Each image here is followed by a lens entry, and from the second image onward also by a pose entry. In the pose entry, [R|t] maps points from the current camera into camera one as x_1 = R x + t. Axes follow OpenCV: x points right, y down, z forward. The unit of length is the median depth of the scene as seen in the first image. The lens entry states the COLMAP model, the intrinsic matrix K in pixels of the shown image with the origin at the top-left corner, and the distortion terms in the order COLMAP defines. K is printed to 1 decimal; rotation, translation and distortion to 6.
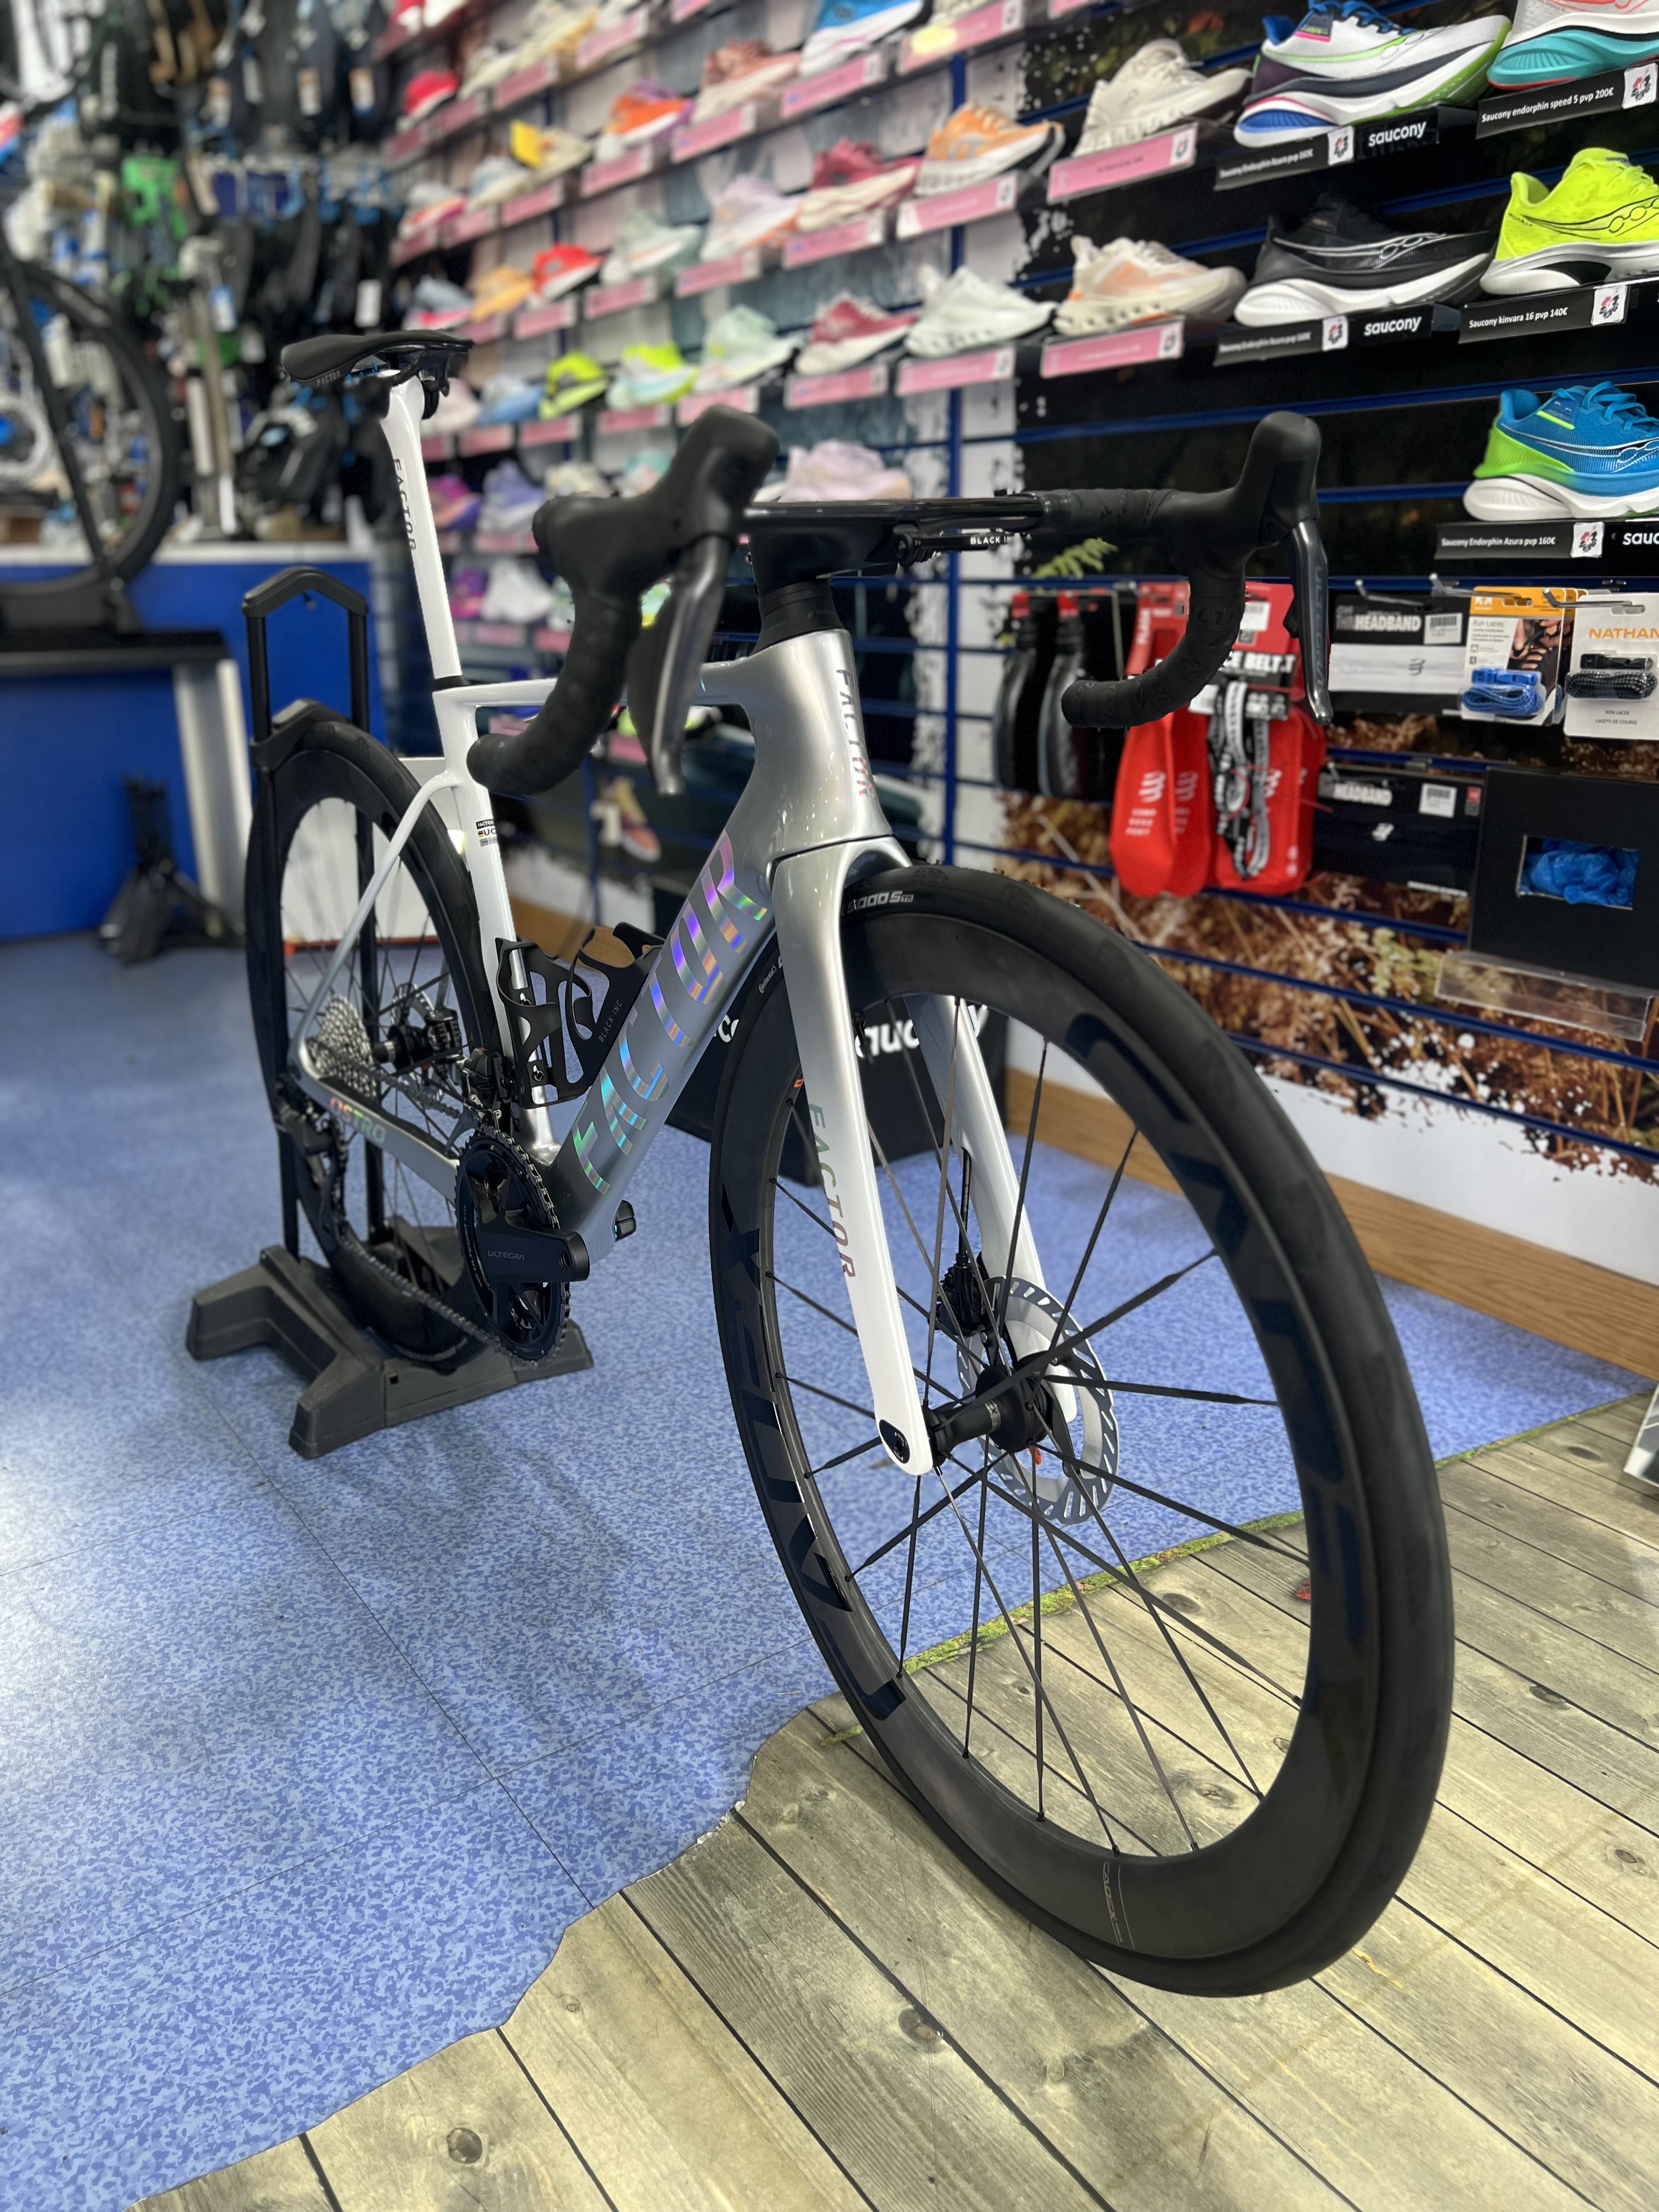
lens RADIAL K [[1658.7, 0, 829.9], [0, 1658.7, 1114.7], [0, 0, 1]] dist [0.046572, -0.051734]
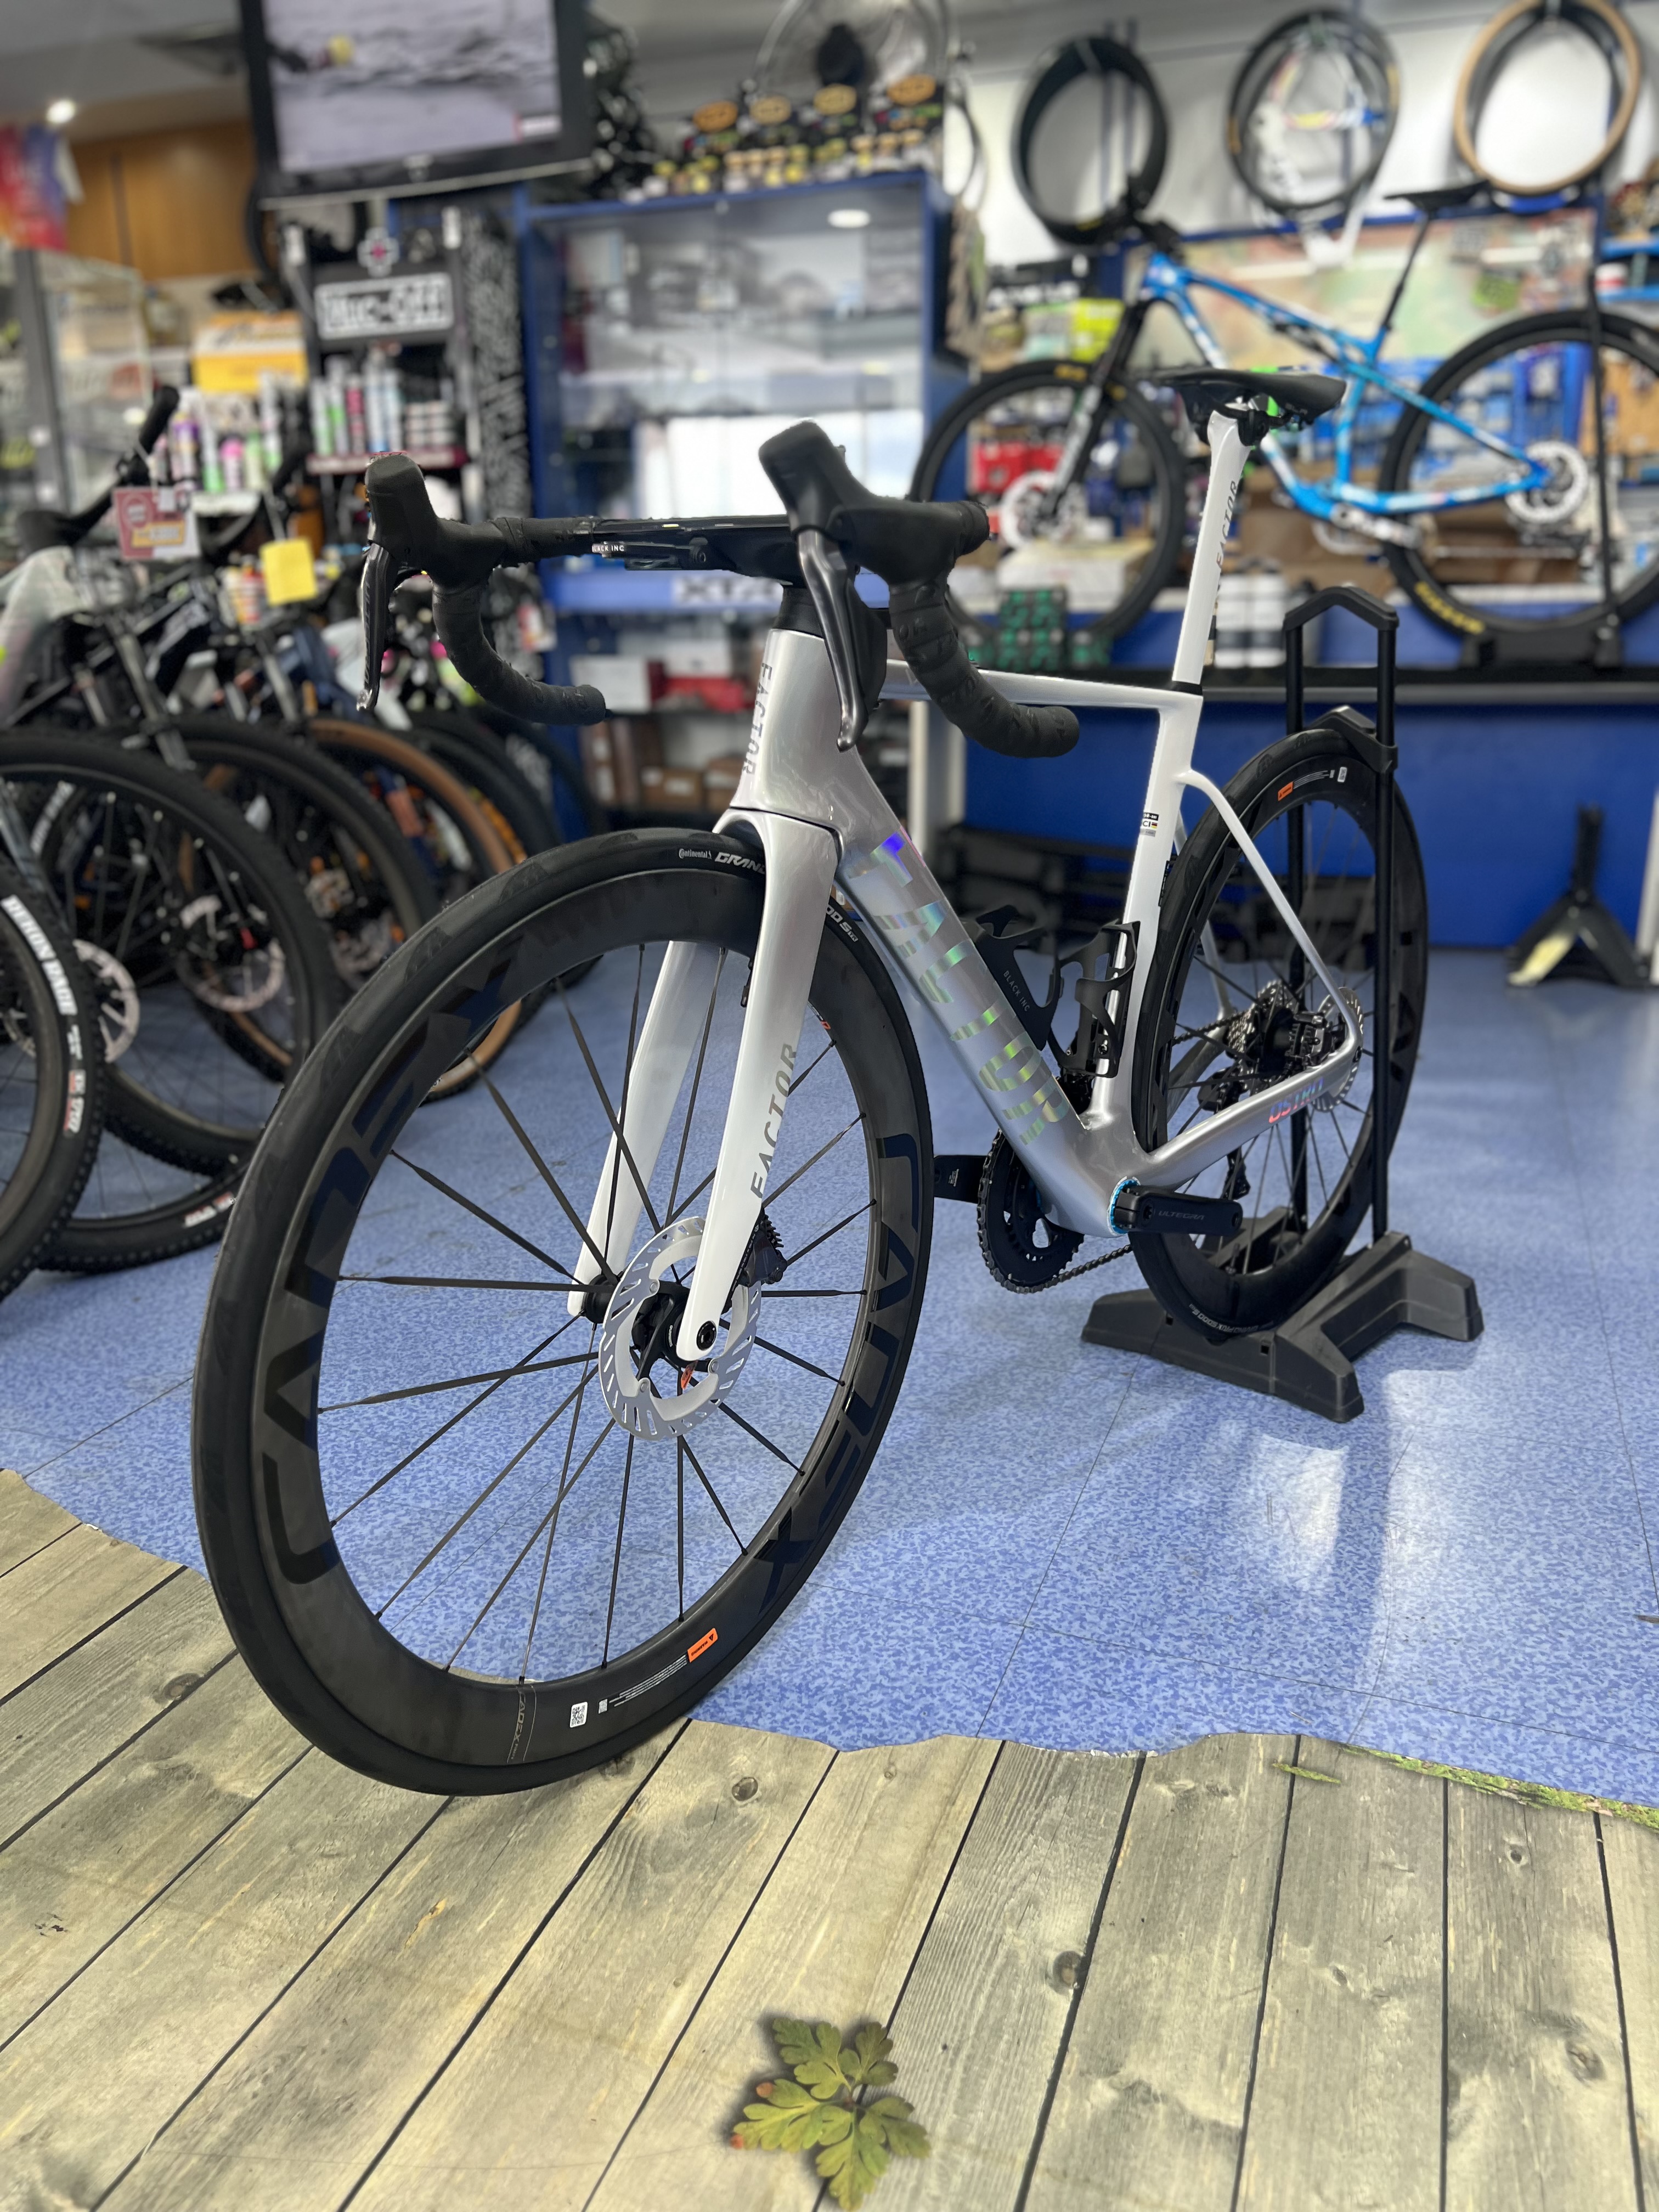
lens RADIAL K [[1658.7, 0, 829.9], [0, 1658.7, 1114.7], [0, 0, 1]] dist [0.046572, -0.051734]
pose [[0.565510, 0.231075, -0.791709, 0.356836], [-0.253494, 0.962179, 0.099761, -0.012766], [0.784818, 0.144278, 0.602698, 0.103436]]
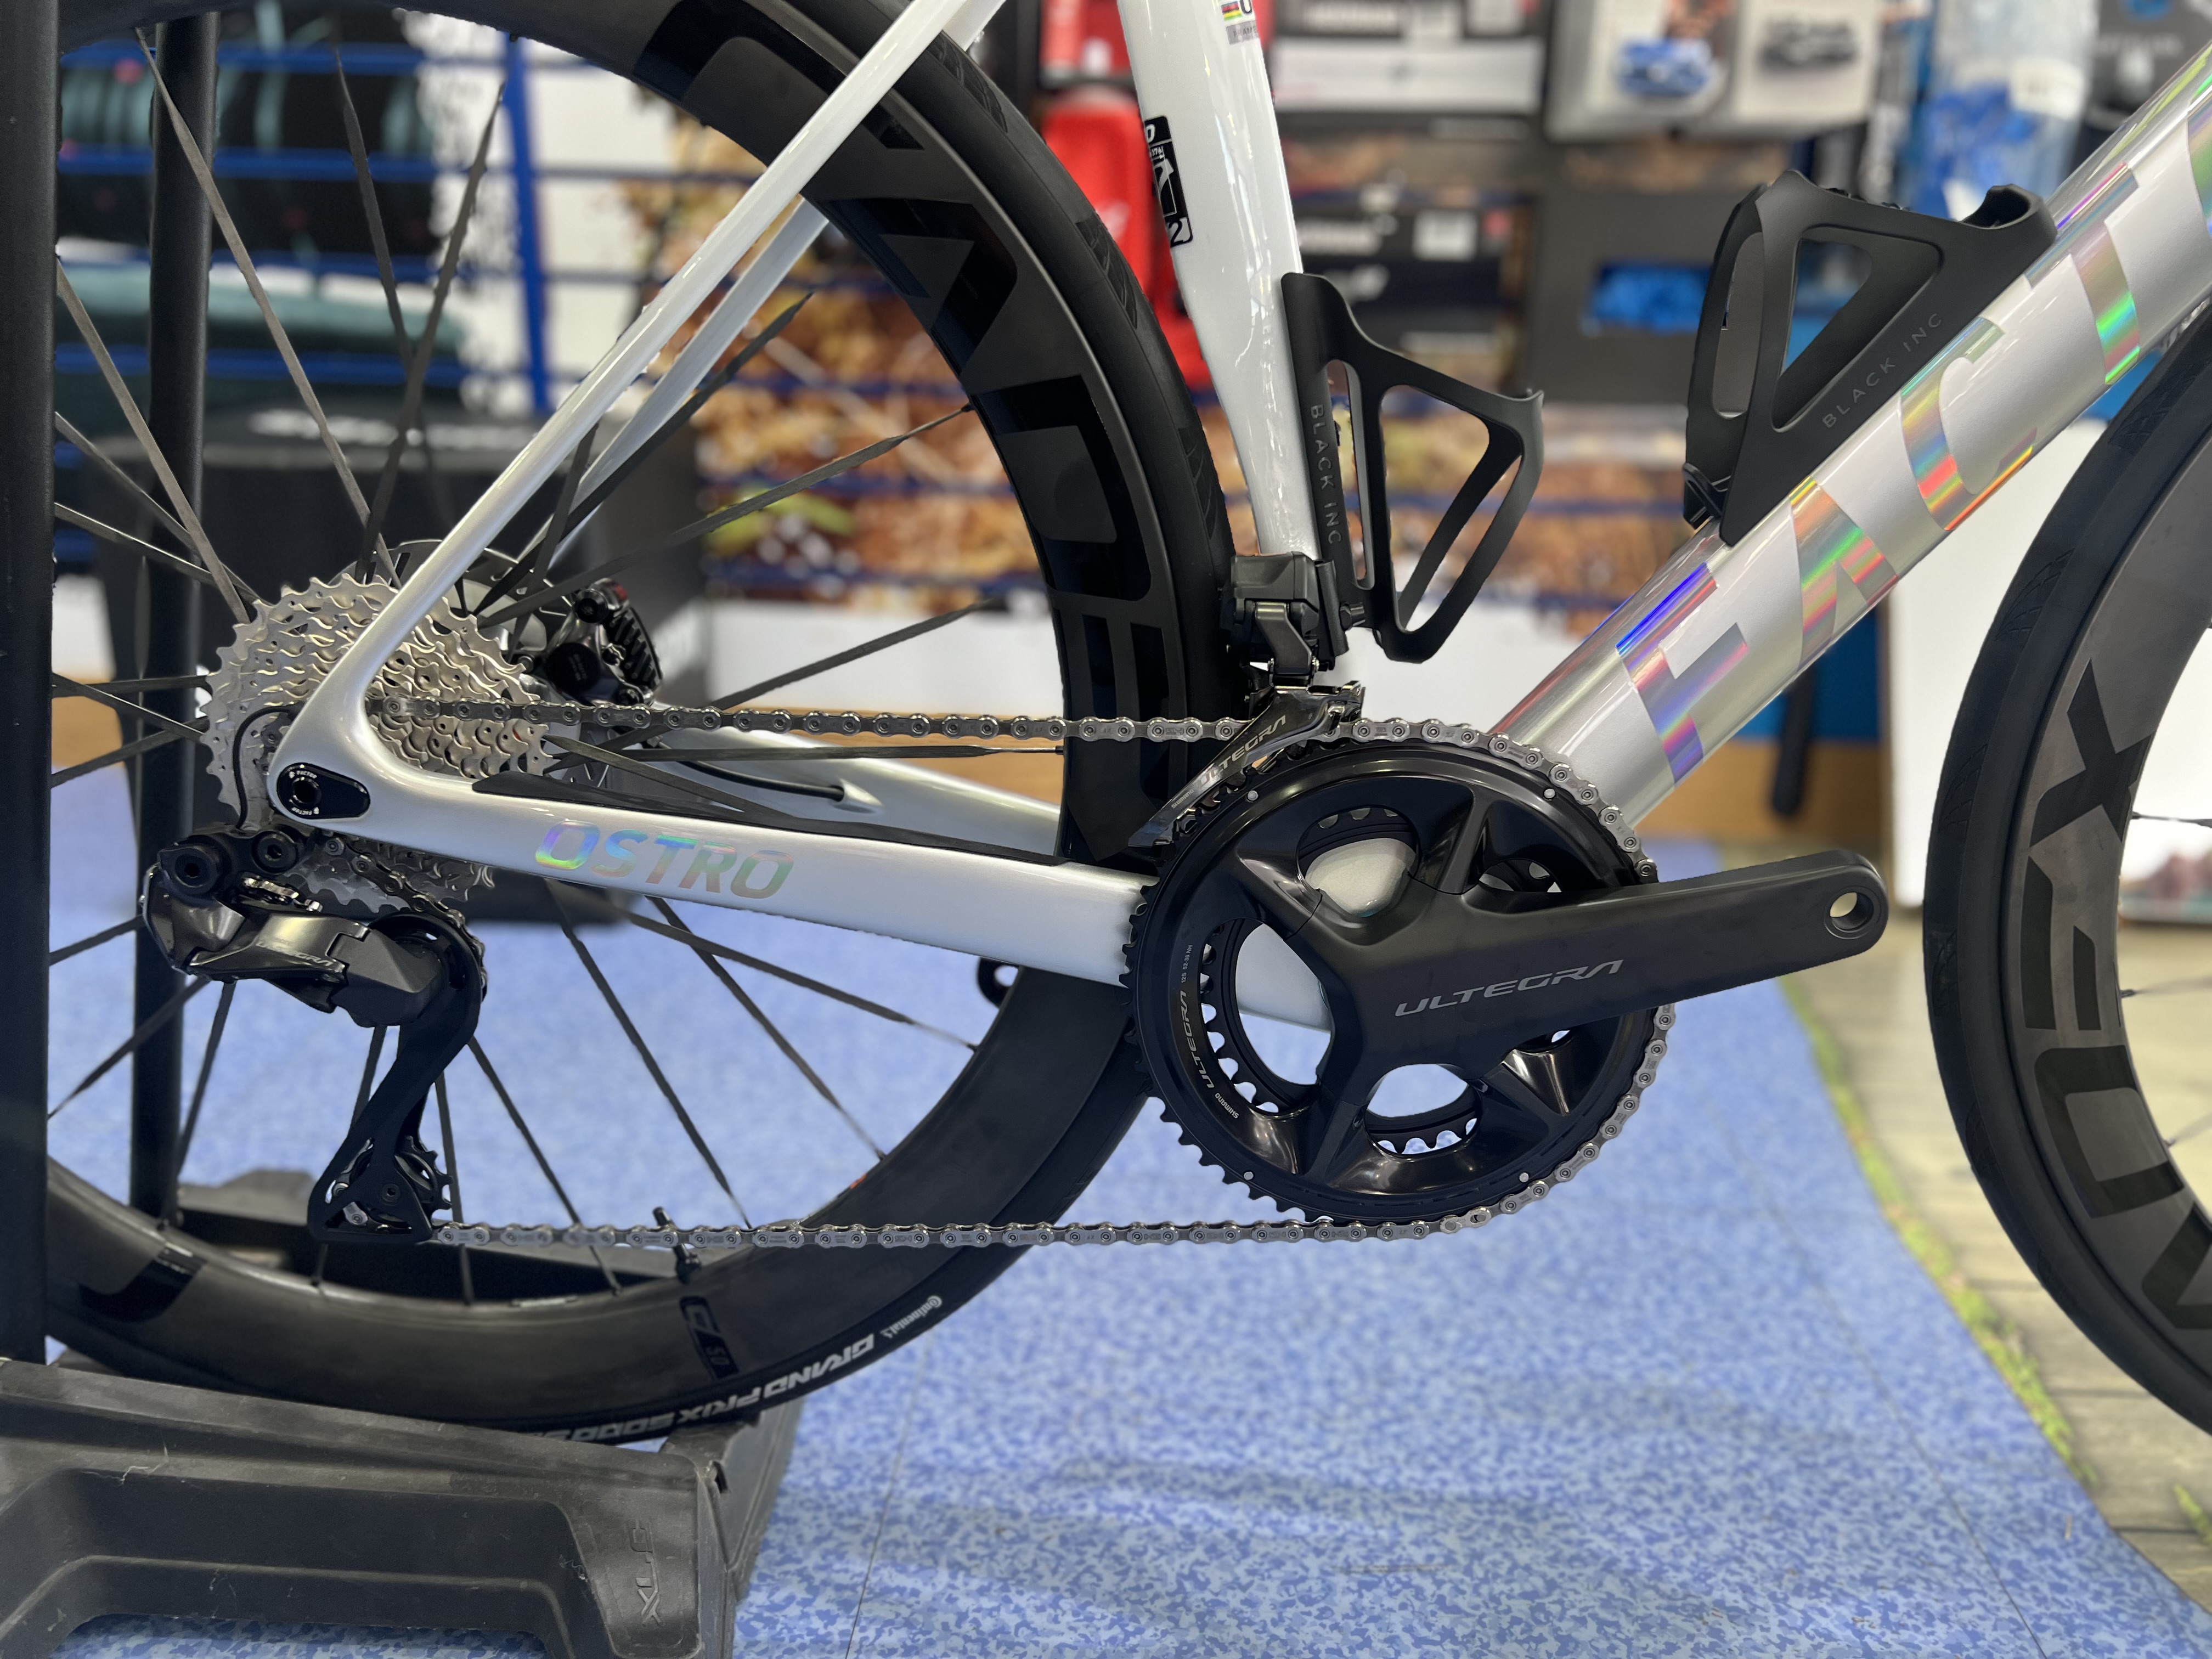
lens RADIAL K [[1675.6, 0, 1100.6], [0, 1675.6, 823.3], [0, 0, 1]] dist [0.040934, -0.046229]
pose [[0.621260, -0.212152, 0.754339, -0.443148], [0.214274, 0.971957, 0.096883, -0.017572], [-0.753739, 0.101446, 0.649297, 0.591565]]
